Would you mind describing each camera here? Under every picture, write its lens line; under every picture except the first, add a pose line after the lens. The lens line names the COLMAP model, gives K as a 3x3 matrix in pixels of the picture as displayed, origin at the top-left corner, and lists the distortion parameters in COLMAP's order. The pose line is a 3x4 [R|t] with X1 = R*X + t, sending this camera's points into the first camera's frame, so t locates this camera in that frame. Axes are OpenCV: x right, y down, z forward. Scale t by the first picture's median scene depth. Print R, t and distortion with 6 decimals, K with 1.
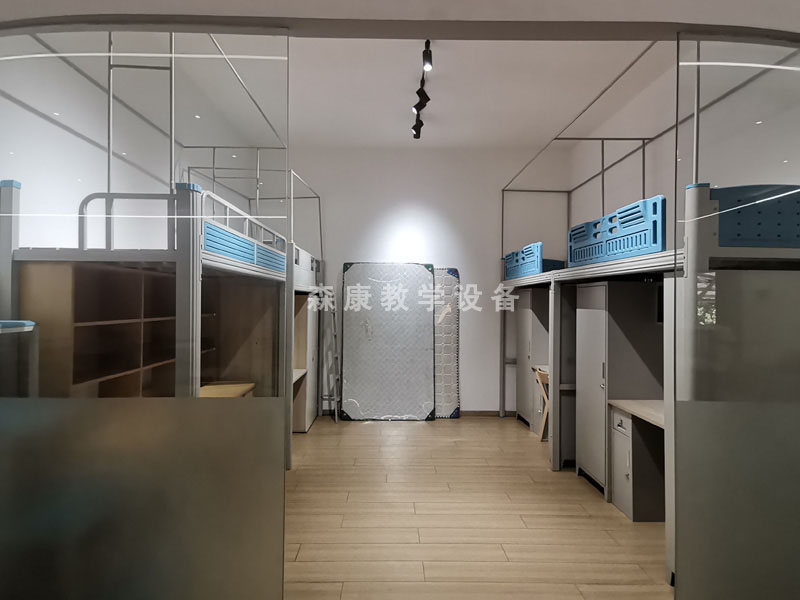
lens RADIAL K [[488.1, 0, 400.0], [0, 488.1, 300.0], [0, 0, 1]] dist [0.028359, 0.001053]
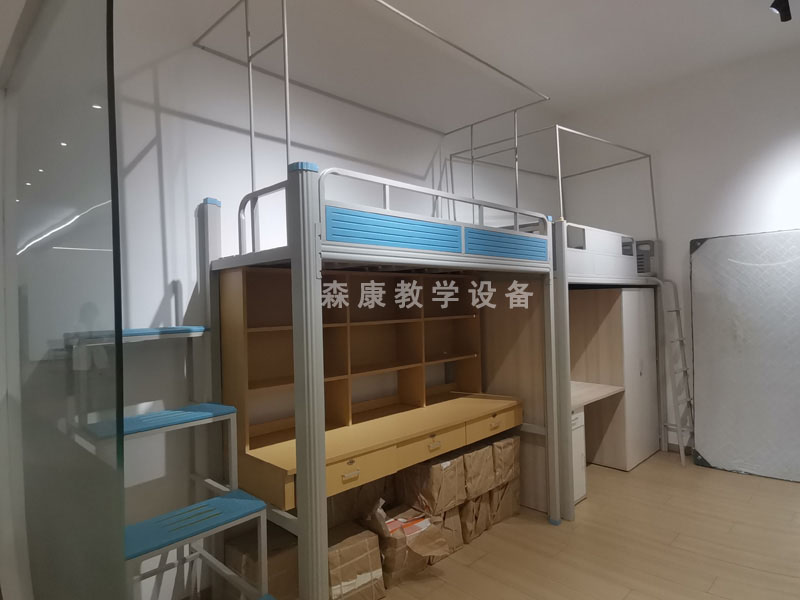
lens RADIAL K [[488.1, 0, 400.0], [0, 488.1, 300.0], [0, 0, 1]] dist [0.028359, 0.001053]
pose [[0.692060, -0.026780, -0.721343, 0.153522], [0.031456, 0.999481, -0.006928, 0.002916], [0.721154, -0.017896, 0.692543, 0.297320]]
